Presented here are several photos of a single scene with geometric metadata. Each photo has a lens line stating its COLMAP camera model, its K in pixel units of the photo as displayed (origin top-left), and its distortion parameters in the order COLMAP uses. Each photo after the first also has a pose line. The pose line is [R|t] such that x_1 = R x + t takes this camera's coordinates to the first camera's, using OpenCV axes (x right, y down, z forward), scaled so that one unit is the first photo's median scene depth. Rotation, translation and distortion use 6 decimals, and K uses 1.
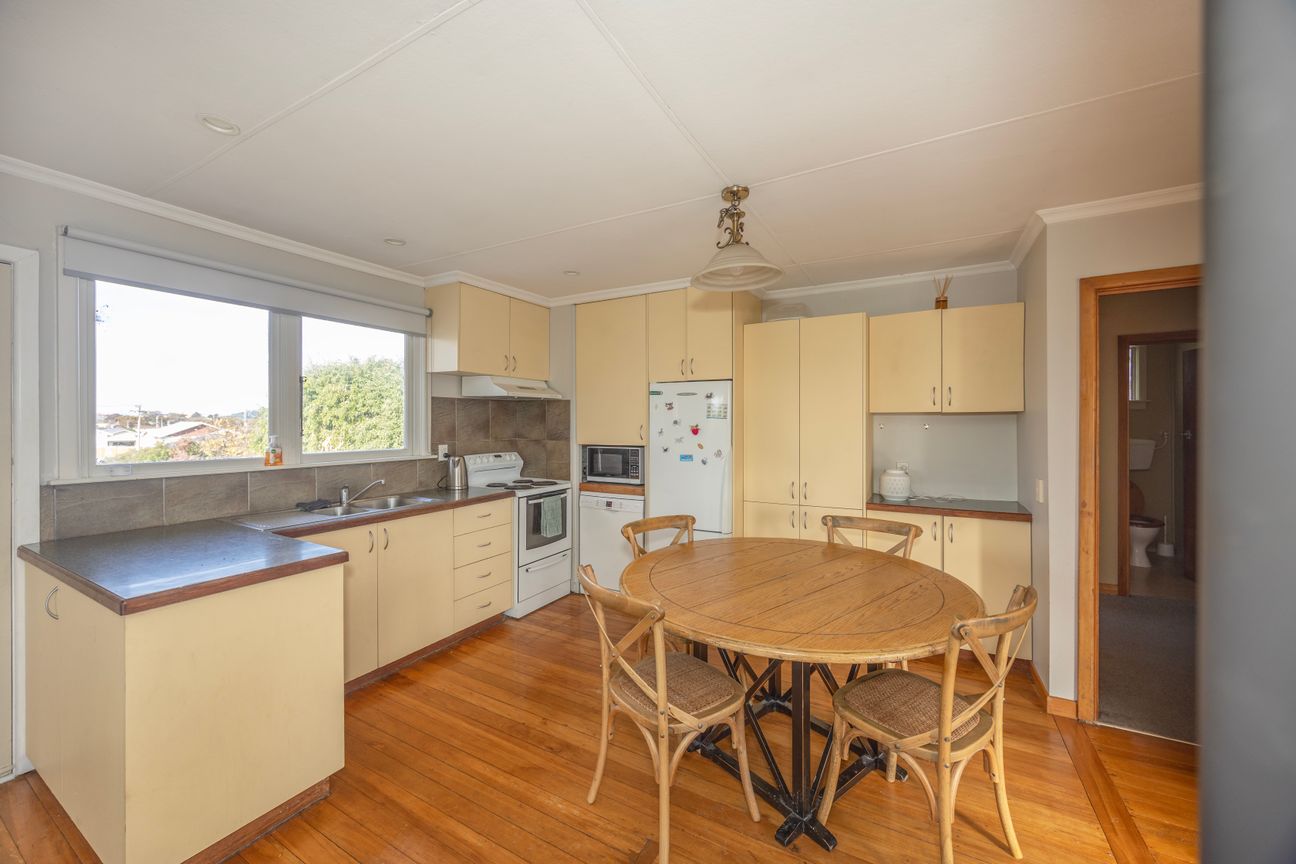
lens RADIAL K [[495.5, 0, 641.9], [0, 495.5, 430.1], [0, 0, 1]] dist [-0.020377, -0.000229]
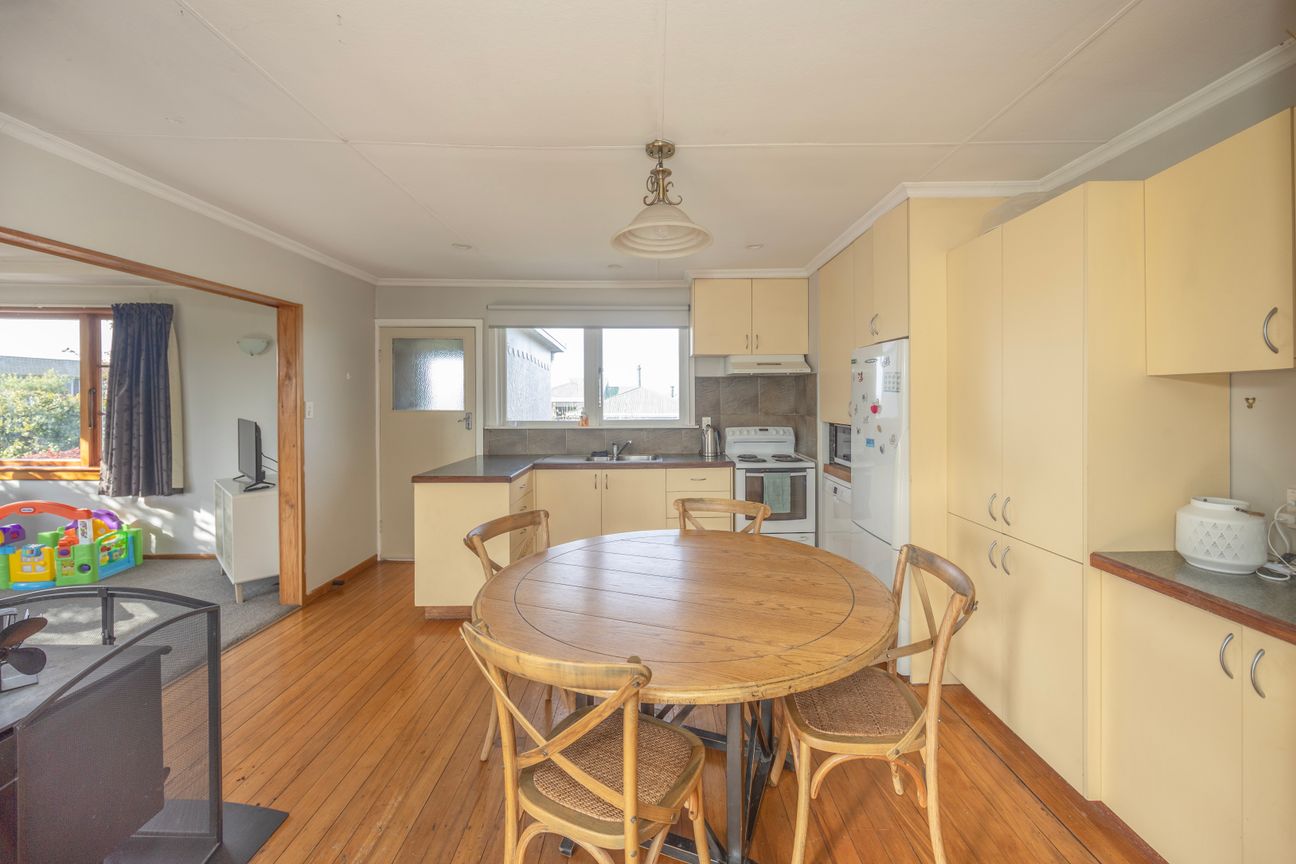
lens RADIAL K [[495.5, 0, 657.6], [0, 495.5, 409.5], [0, 0, 1]] dist [-0.020377, -0.000229]
pose [[0.505147, 0.016263, -0.862880, 0.596999], [-0.008837, 0.999867, 0.013671, -0.003943], [0.862988, 0.000720, 0.505223, 0.319997]]
